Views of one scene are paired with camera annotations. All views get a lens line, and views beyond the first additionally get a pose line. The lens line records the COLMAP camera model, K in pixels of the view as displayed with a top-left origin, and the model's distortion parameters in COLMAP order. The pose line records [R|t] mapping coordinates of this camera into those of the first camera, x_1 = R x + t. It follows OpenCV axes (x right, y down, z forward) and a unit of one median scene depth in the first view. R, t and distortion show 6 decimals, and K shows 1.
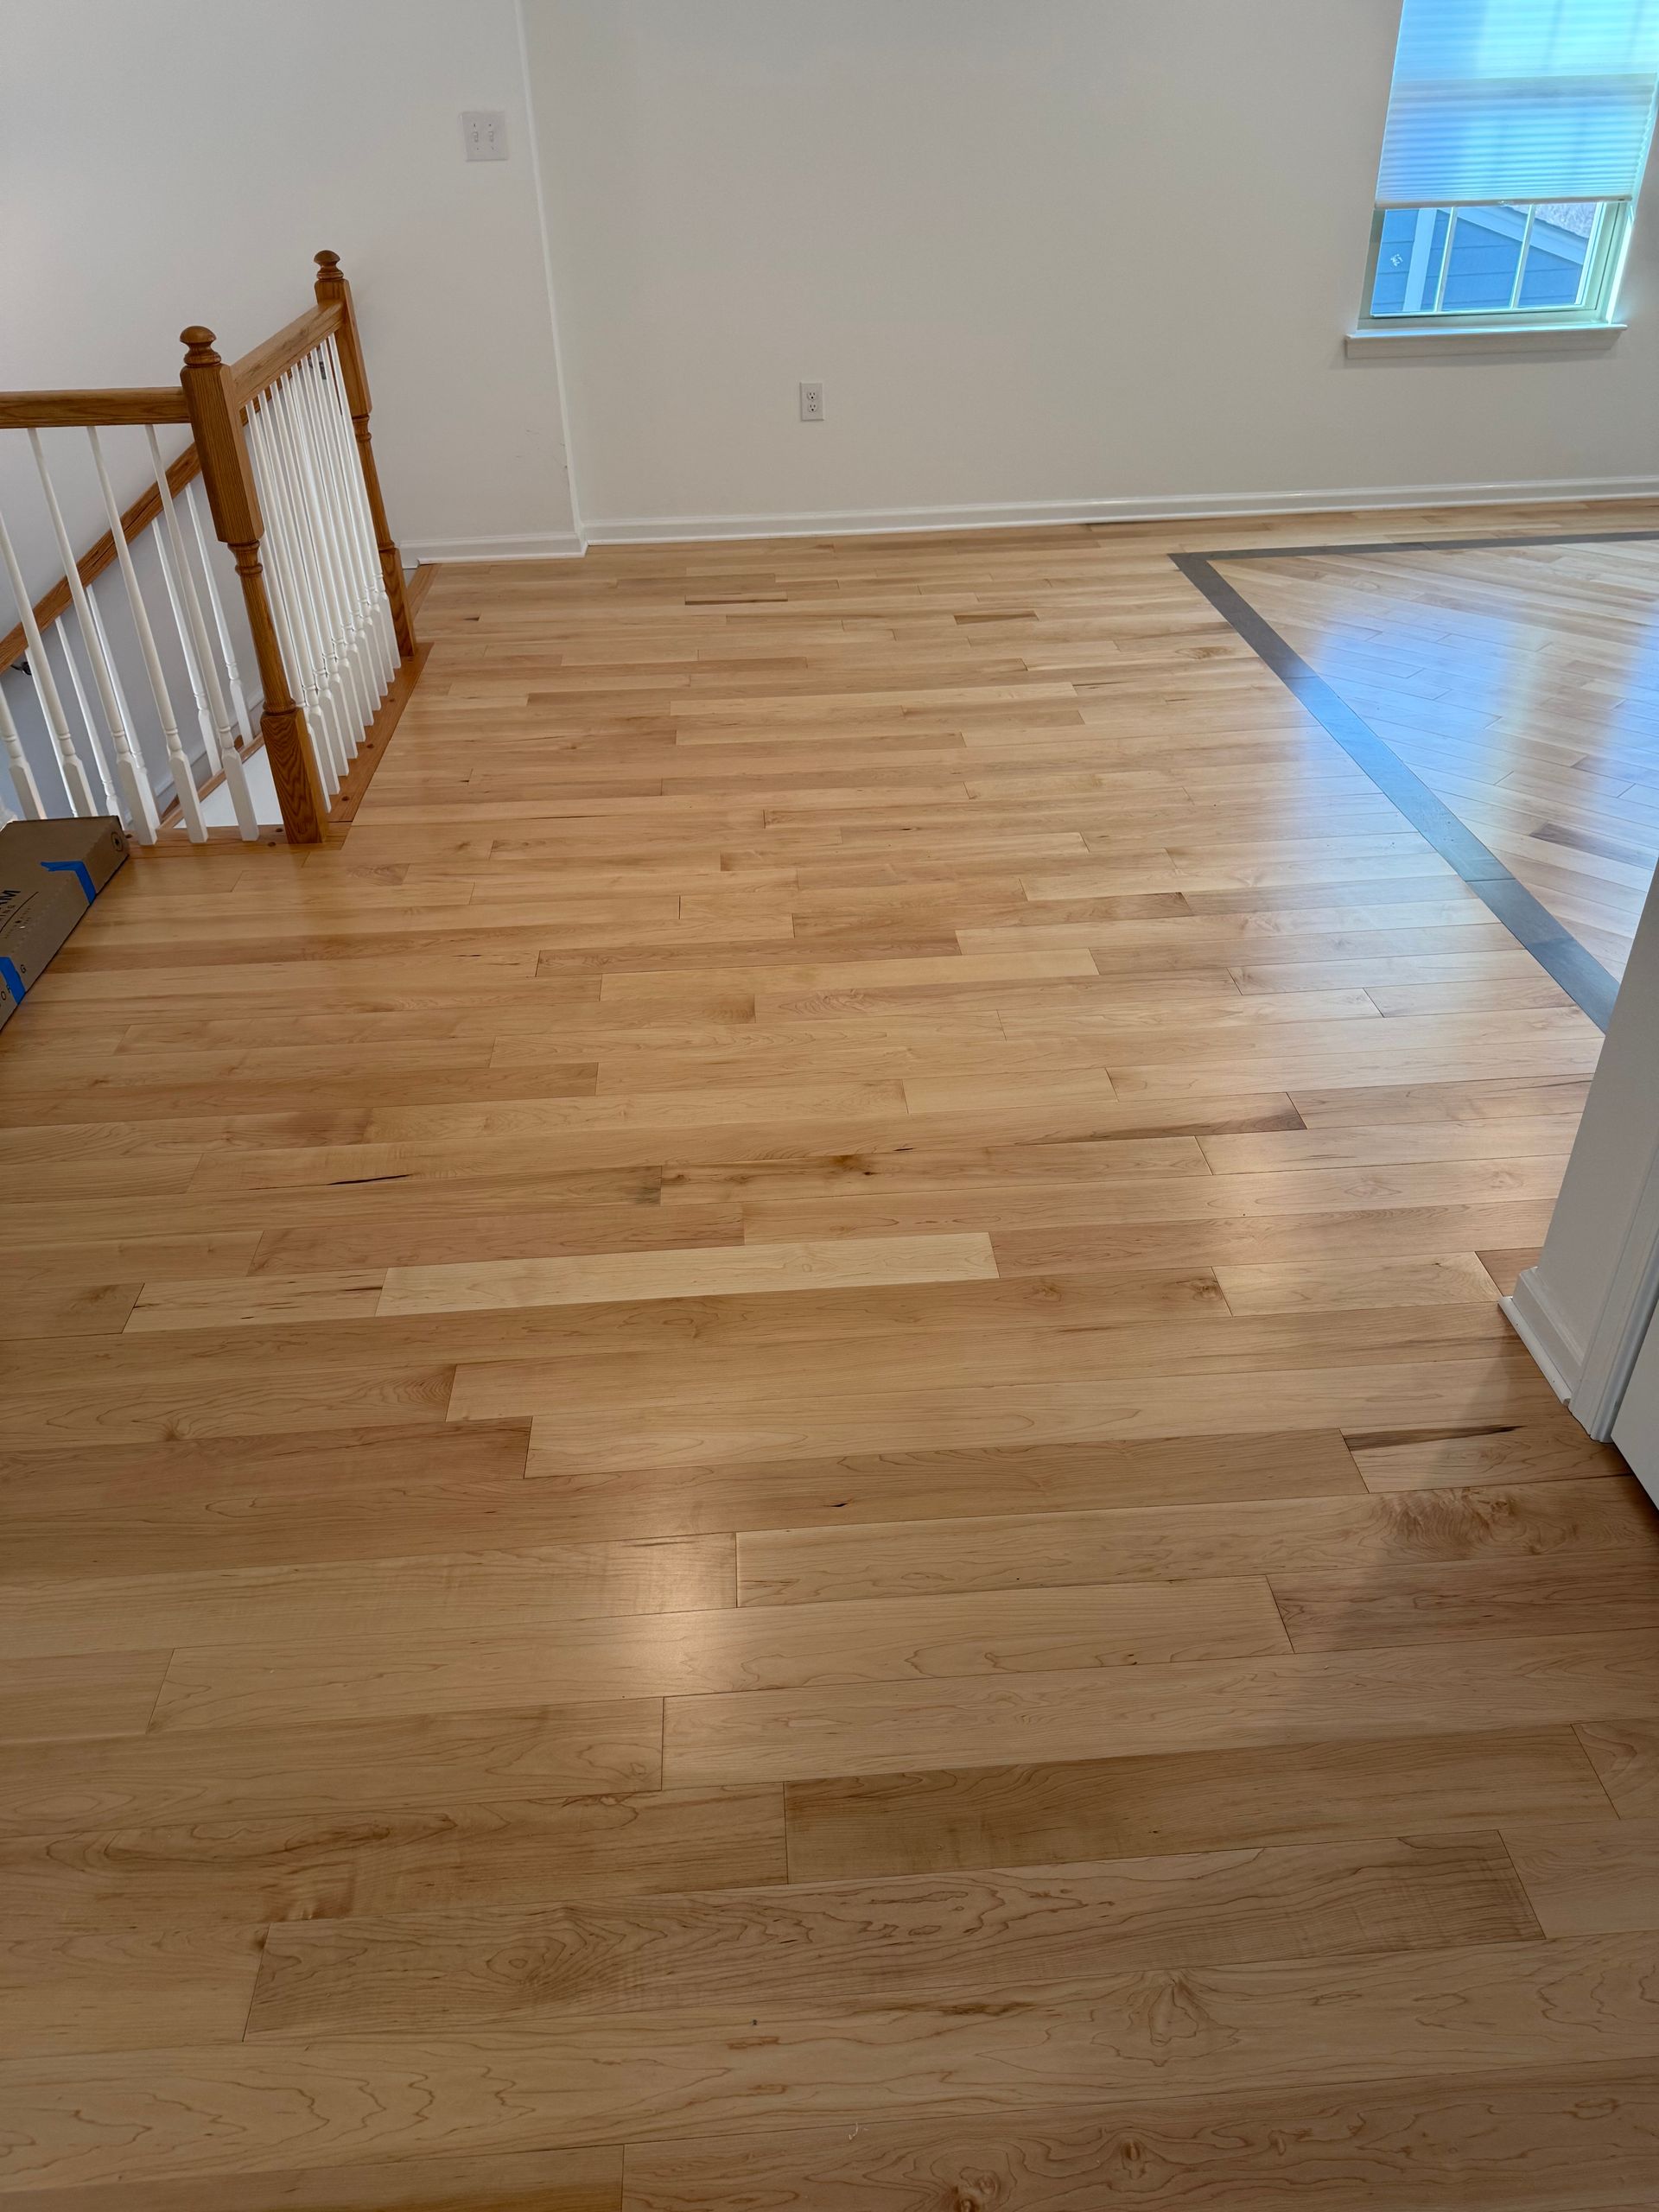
lens RADIAL K [[1578.2, 0, 822.1], [0, 1578.2, 1134.8], [0, 0, 1]] dist [-0.012656, 0.005049]
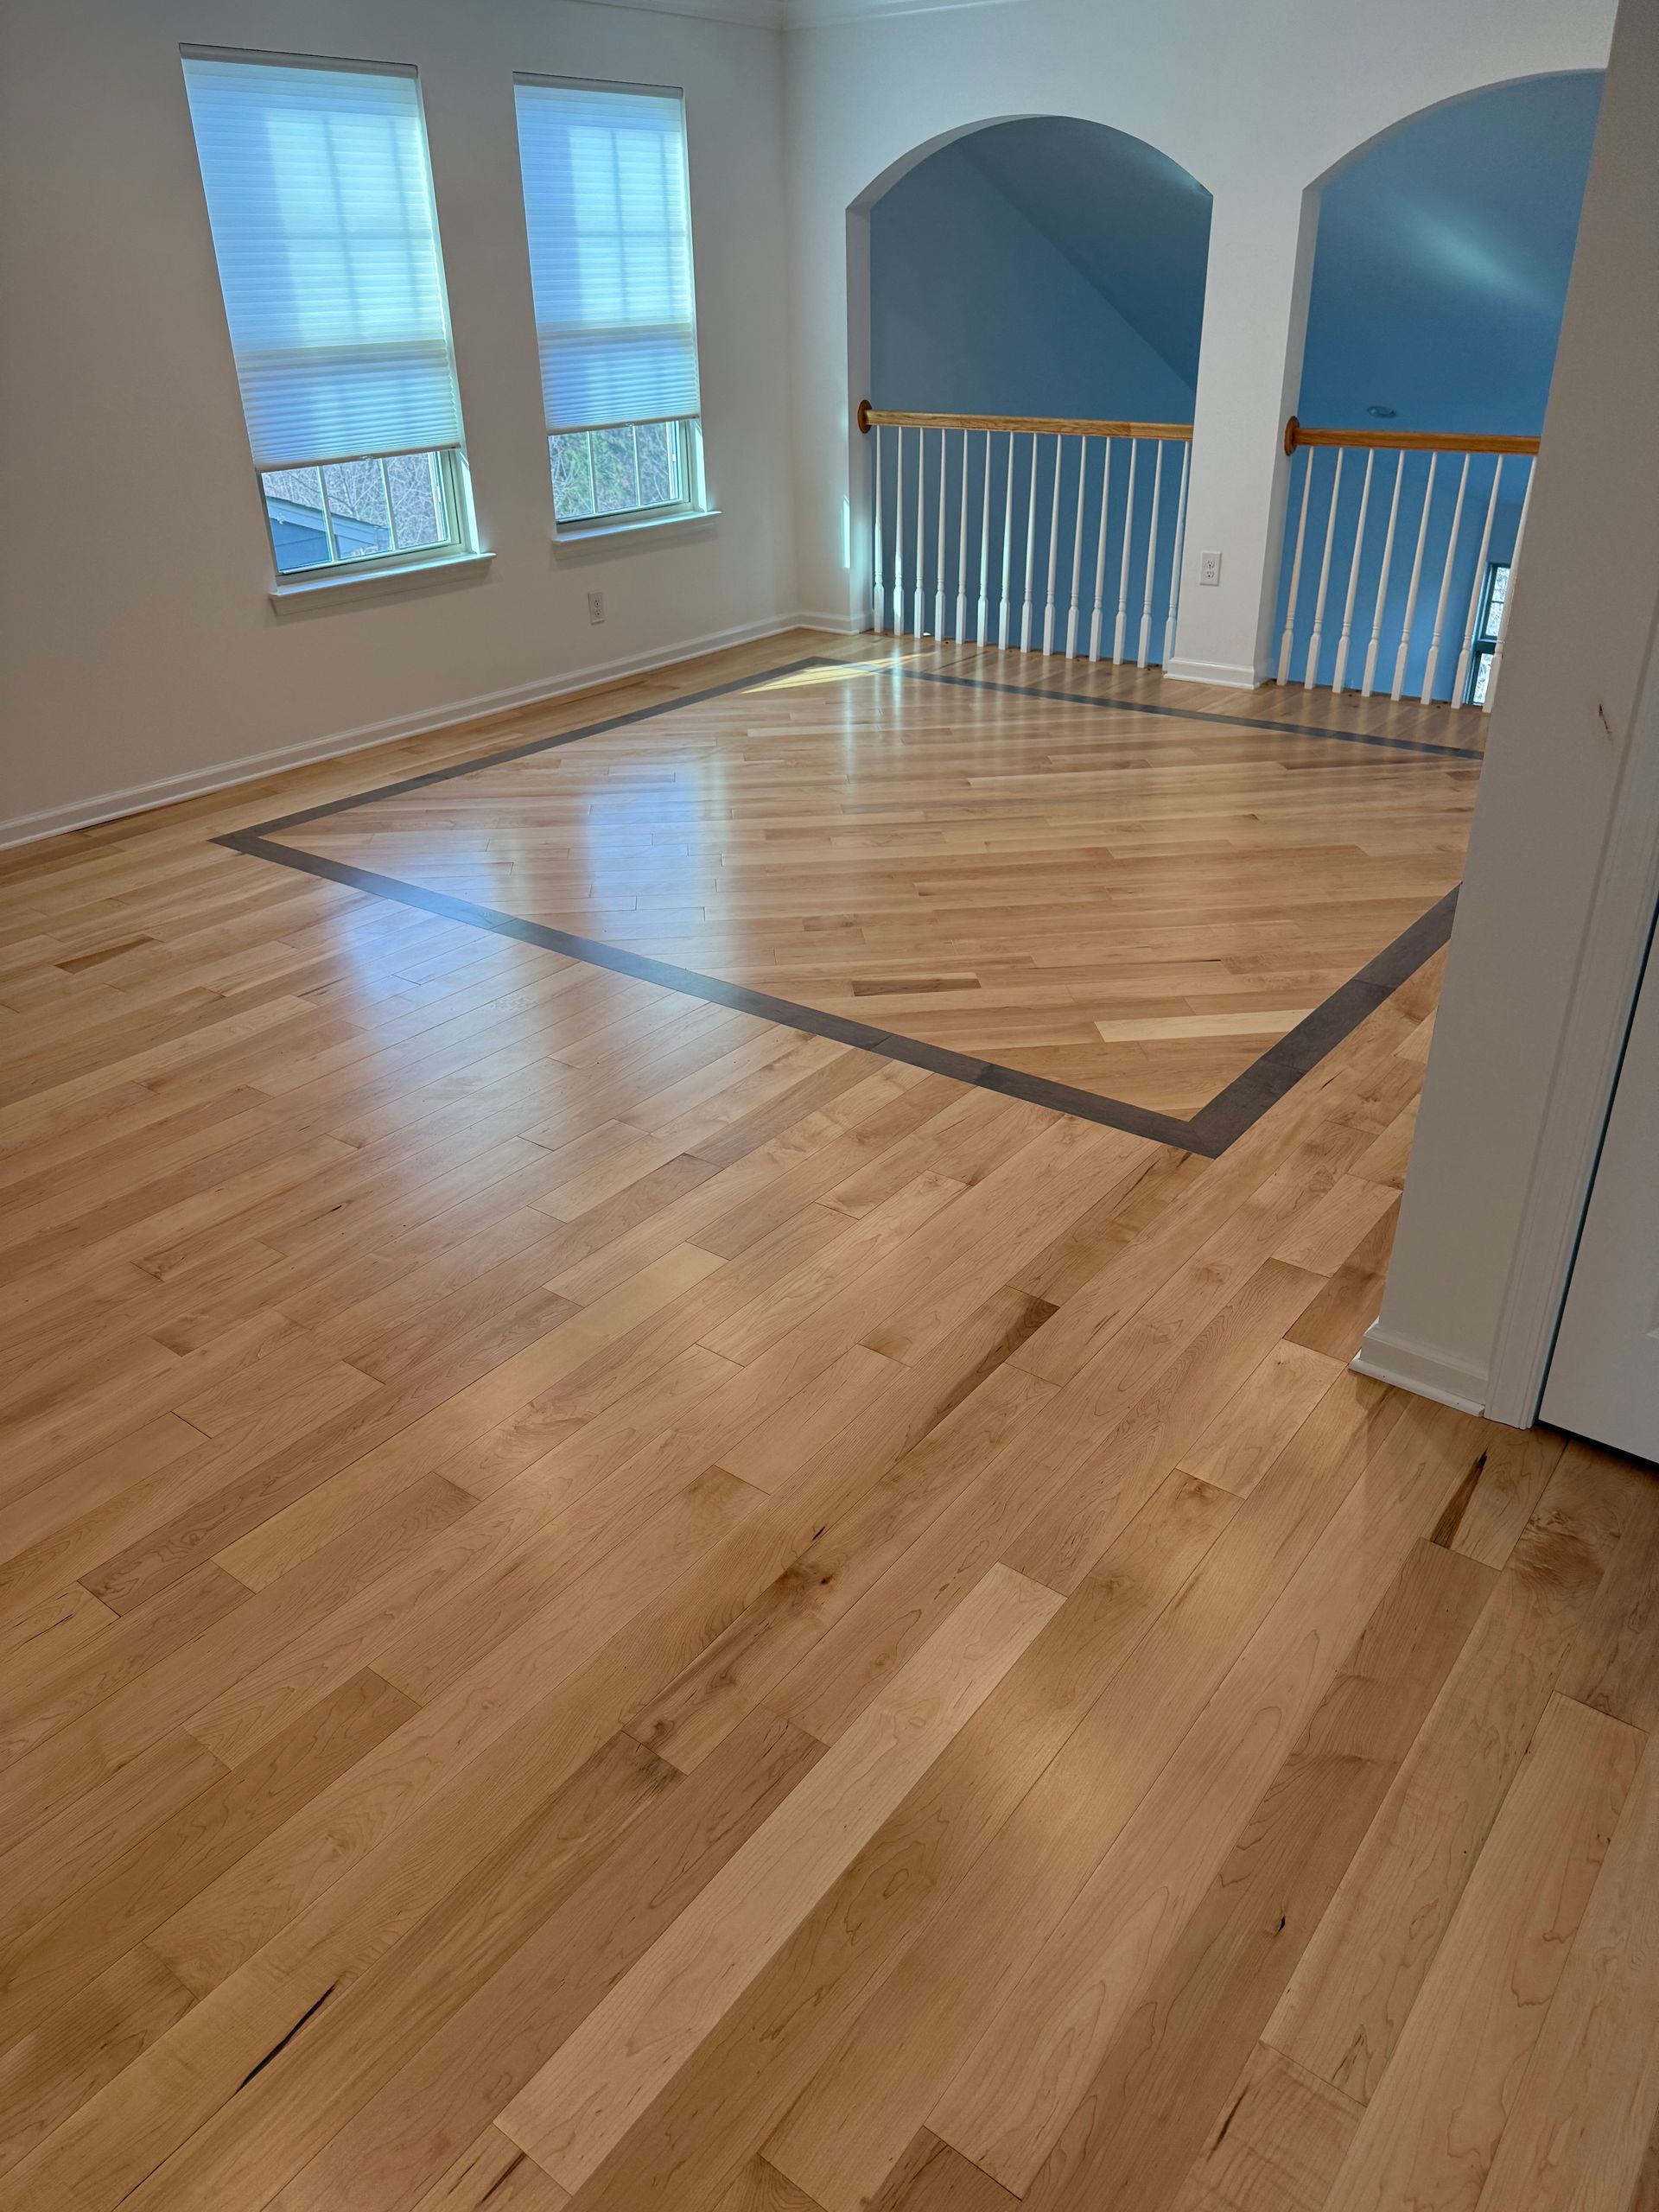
lens RADIAL K [[1539.7, 0, 823.3], [0, 1539.7, 1099.9], [0, 0, 1]] dist [0.119060, -0.171122]
pose [[0.659633, -0.340326, 0.670121, -0.230680], [0.434392, 0.900237, 0.029599, -0.121204], [-0.613342, 0.271571, 0.741661, 0.174424]]
